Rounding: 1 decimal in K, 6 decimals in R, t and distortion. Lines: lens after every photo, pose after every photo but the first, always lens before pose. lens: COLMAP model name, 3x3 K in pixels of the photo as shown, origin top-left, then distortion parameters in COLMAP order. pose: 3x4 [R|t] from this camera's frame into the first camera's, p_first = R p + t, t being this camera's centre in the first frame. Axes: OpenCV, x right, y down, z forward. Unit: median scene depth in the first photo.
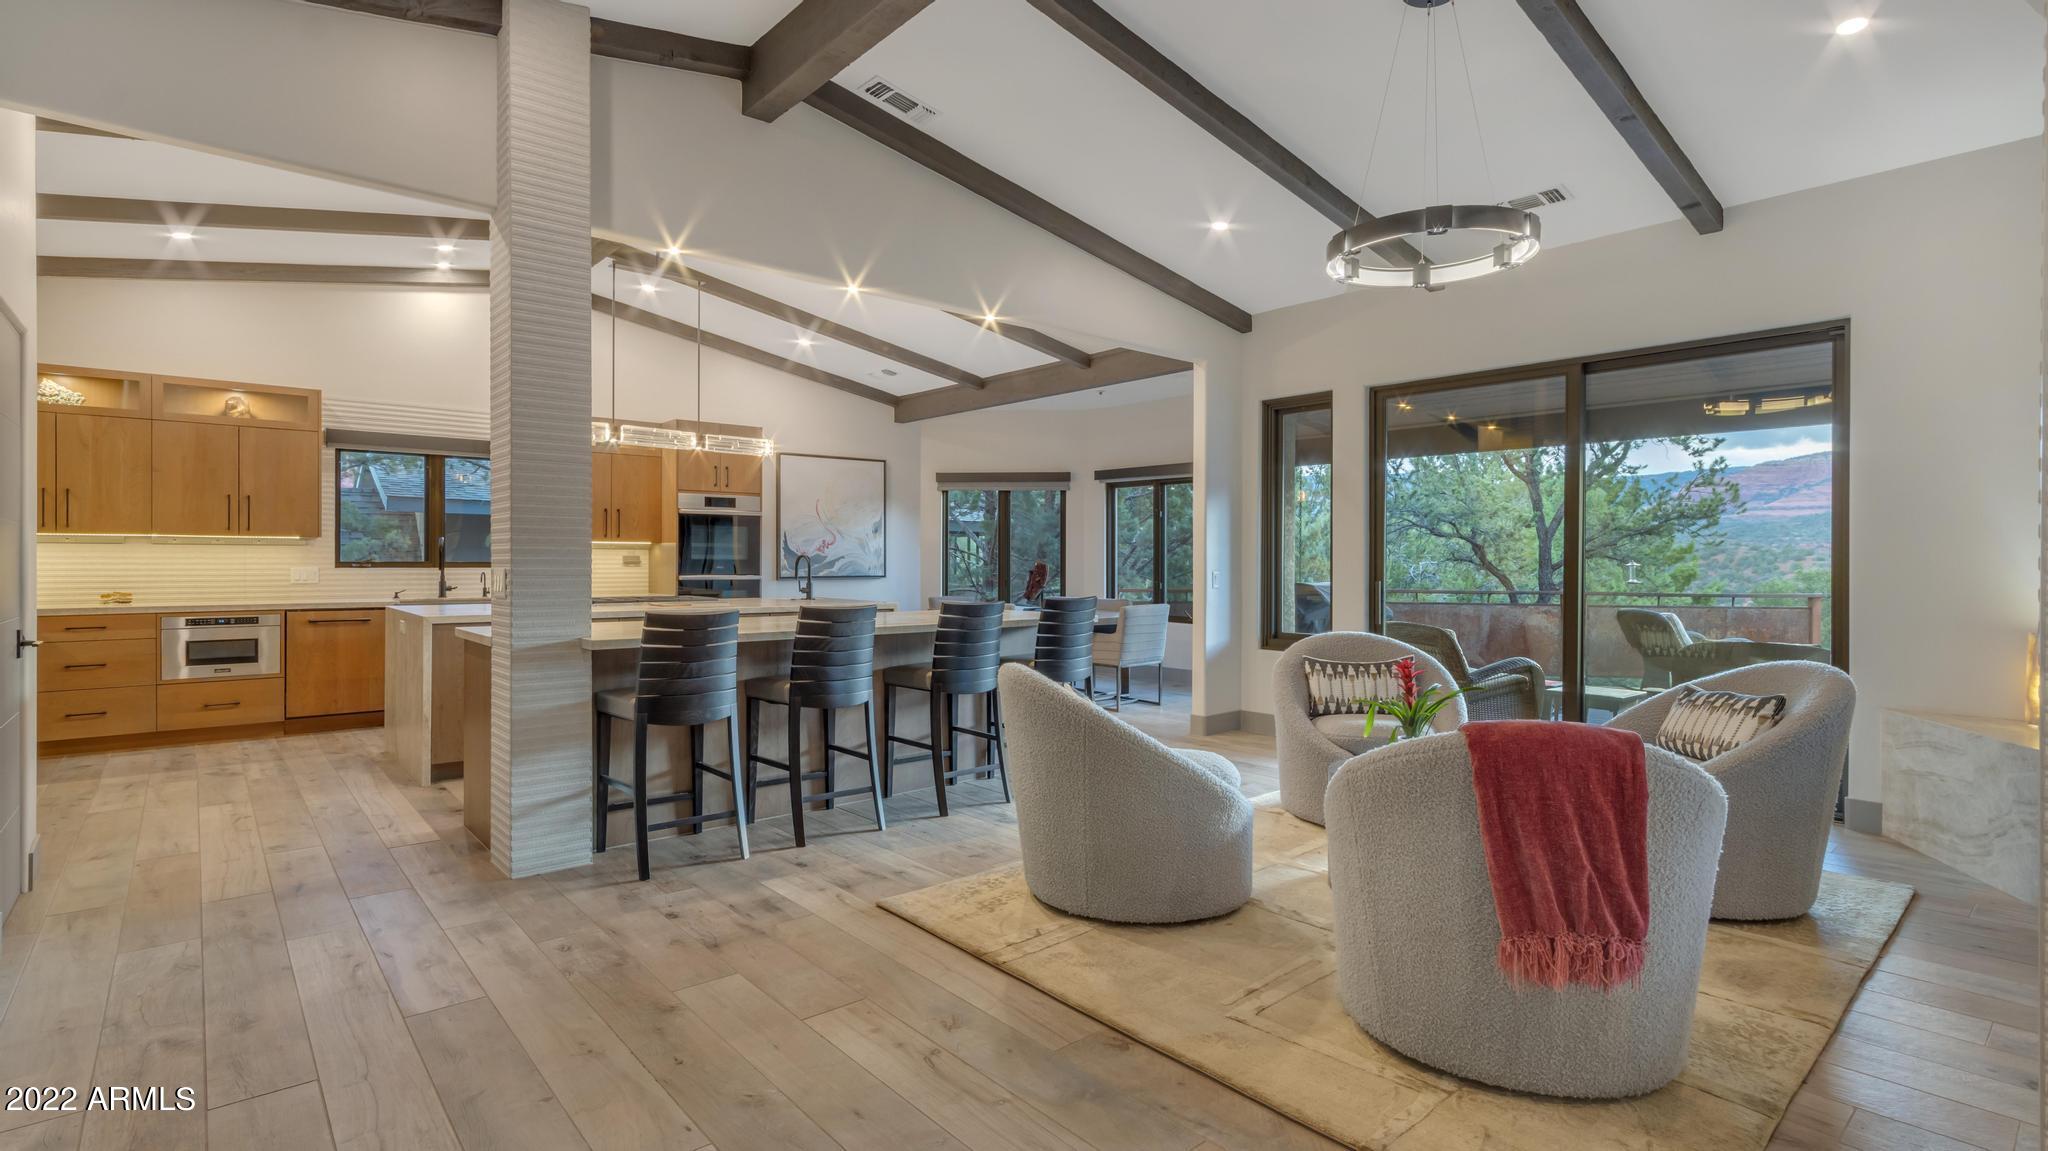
lens RADIAL K [[945.7, 0, 1033.4], [0, 945.7, 579.6], [0, 0, 1]] dist [0.003634, 0.000584]
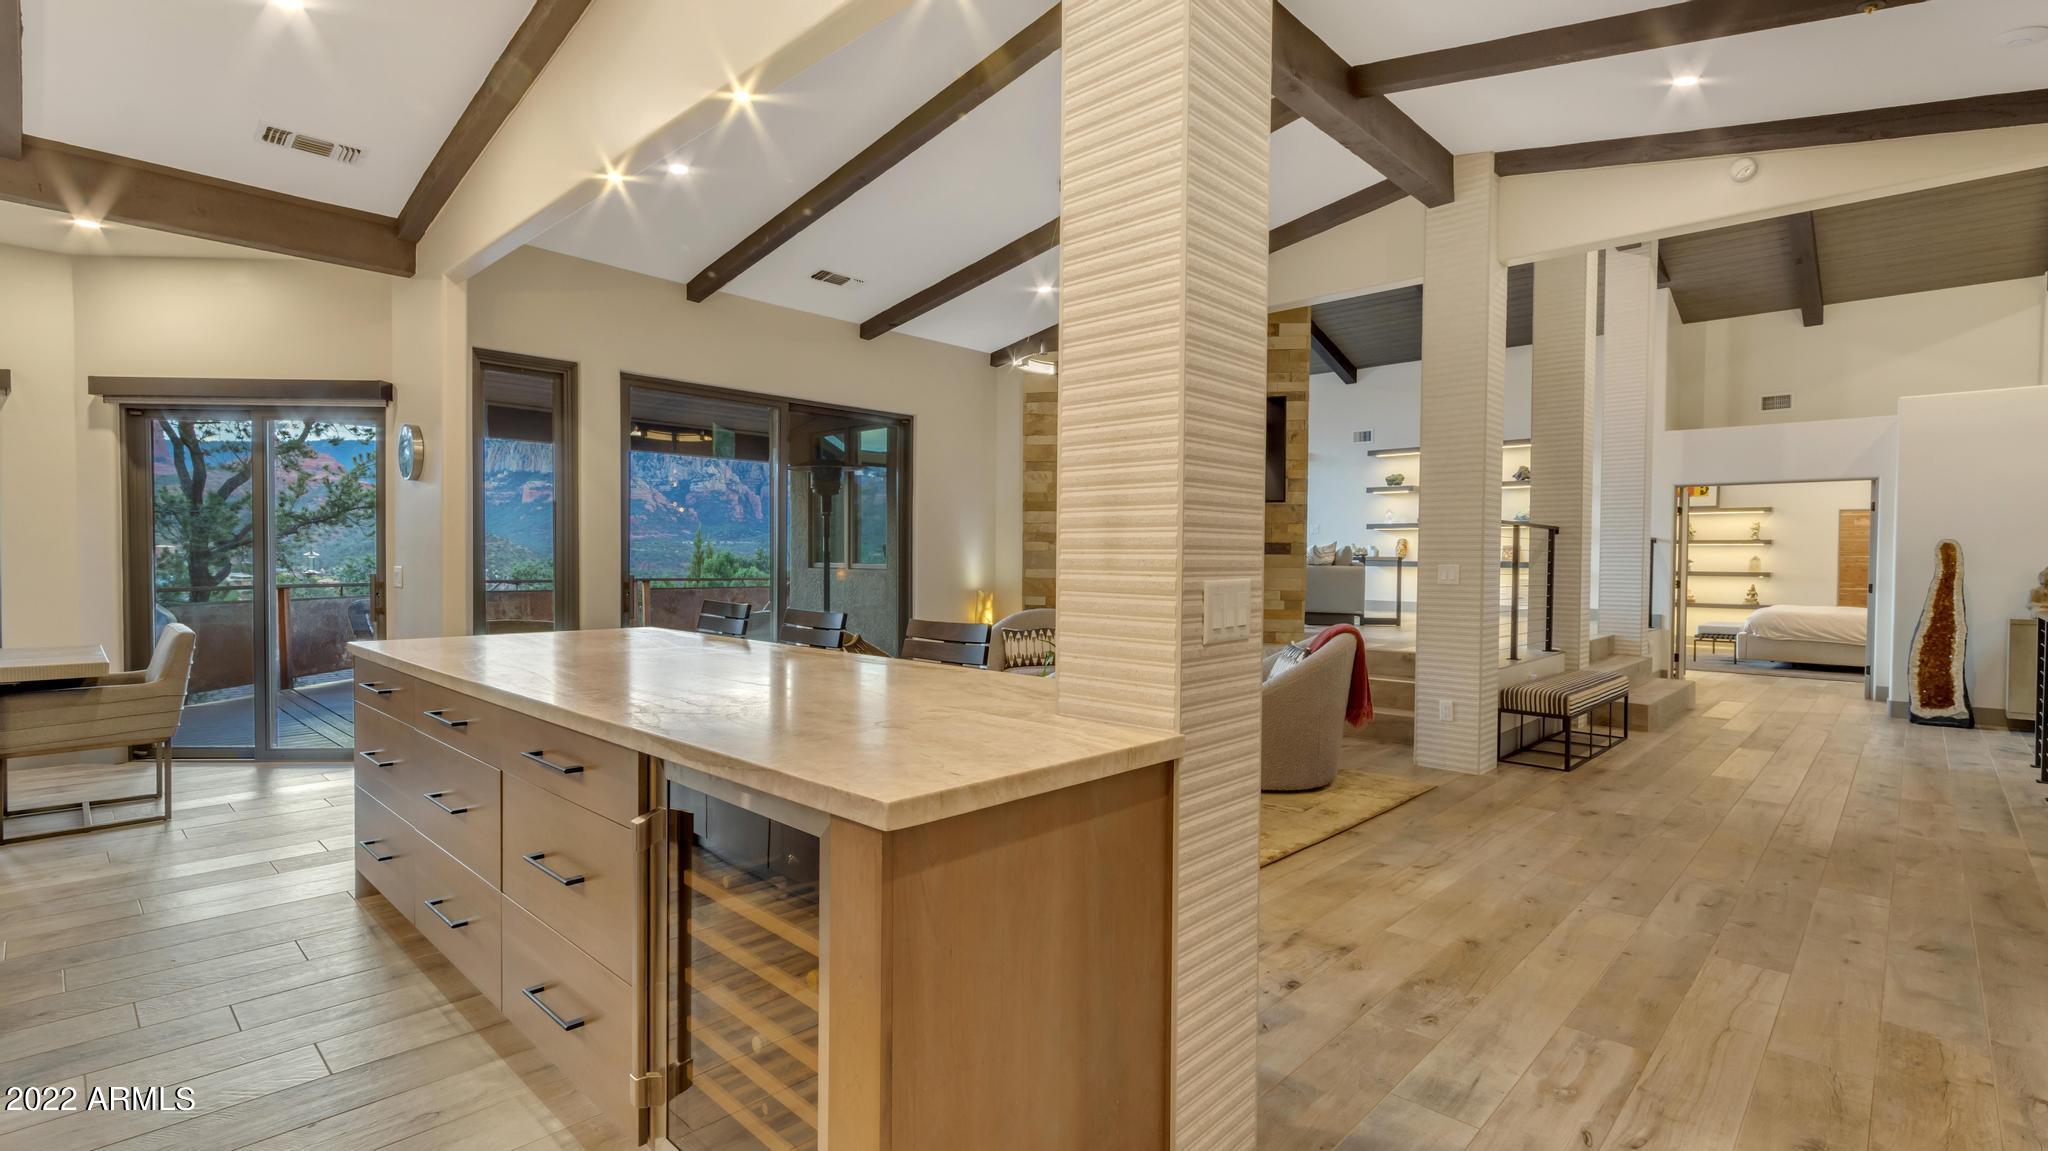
lens RADIAL K [[945.7, 0, 1002.2], [0, 945.7, 571.0], [0, 0, 1]] dist [0.003634, 0.000584]
pose [[-0.072001, -0.017355, 0.997254, -0.737486], [0.013104, 0.999746, 0.018344, -0.017188], [-0.997318, 0.014389, -0.071755, 0.812844]]
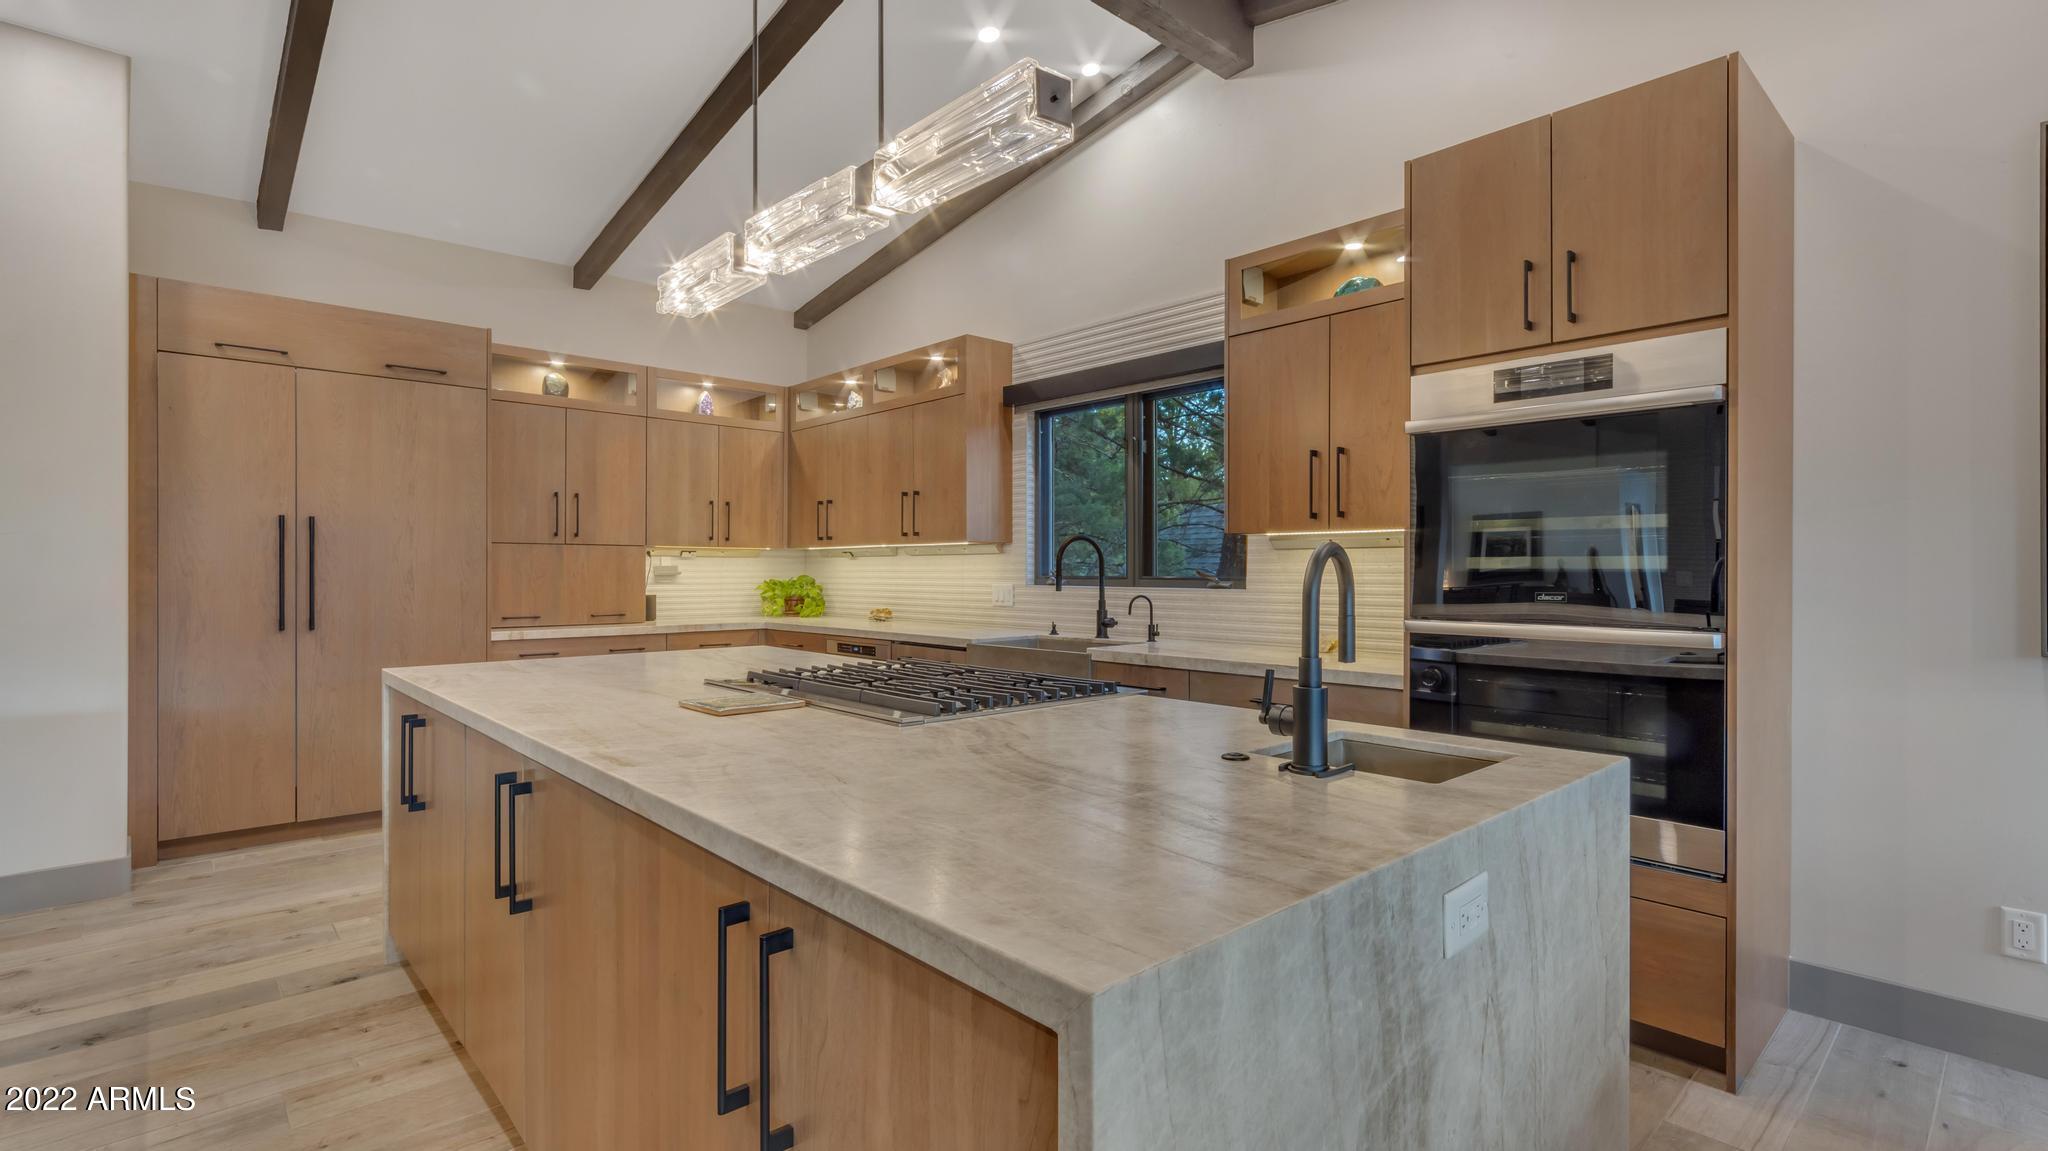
lens RADIAL K [[945.7, 0, 1039.8], [0, 945.7, 573.1], [0, 0, 1]] dist [0.003634, 0.000584]
pose [[0.013657, -0.000510, -0.999907, -0.064806], [-0.023961, 0.999713, -0.000837, -0.026843], [0.999620, 0.023970, 0.013640, 1.337614]]
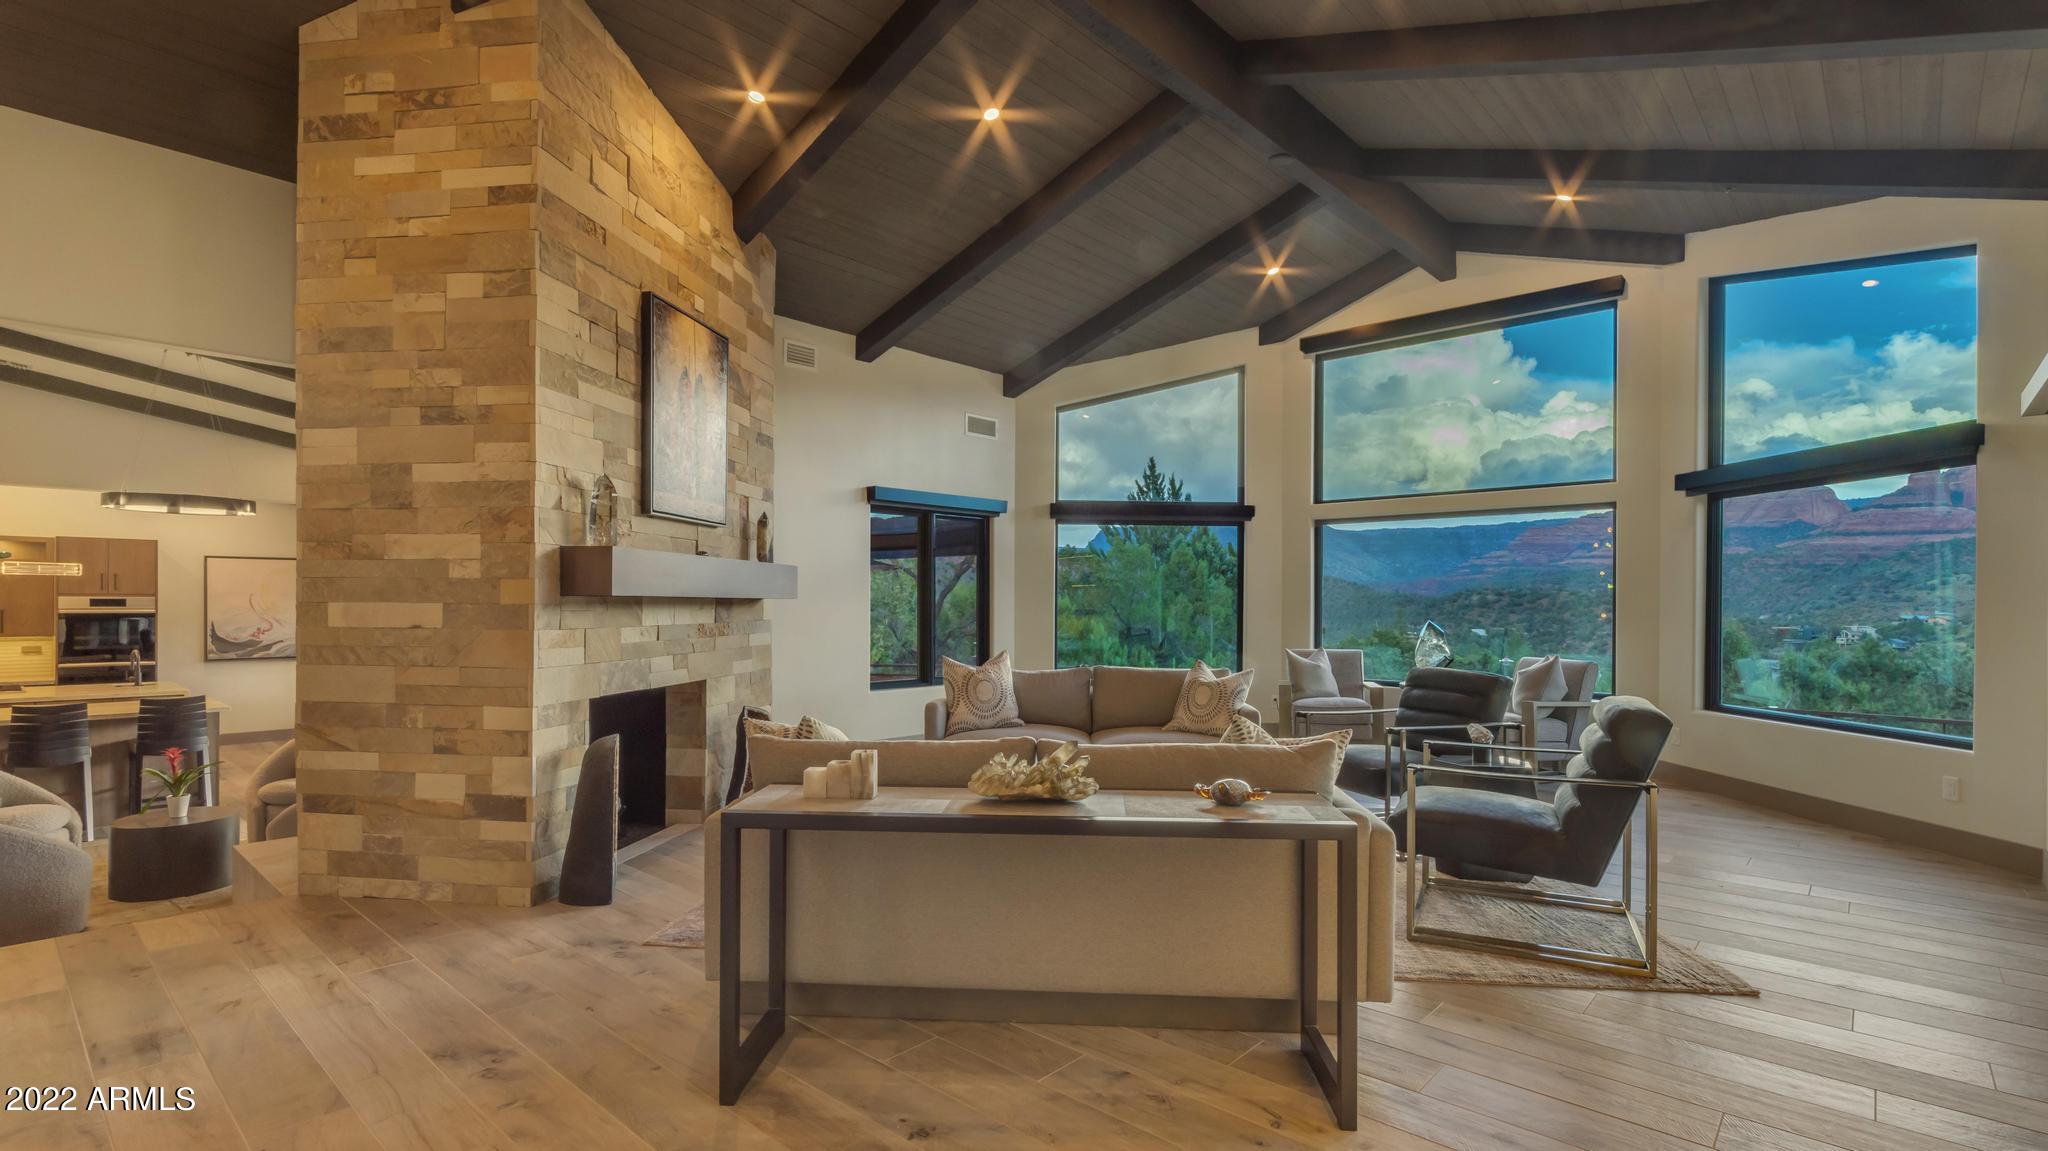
lens RADIAL K [[945.7, 0, 1080.3], [0, 945.7, 604.8], [0, 0, 1]] dist [0.003634, 0.000584]
pose [[0.989479, 0.000030, 0.144679, 1.108255], [0.002357, 0.999864, -0.016322, -0.089008], [-0.144660, 0.016491, 0.989344, -0.549524]]
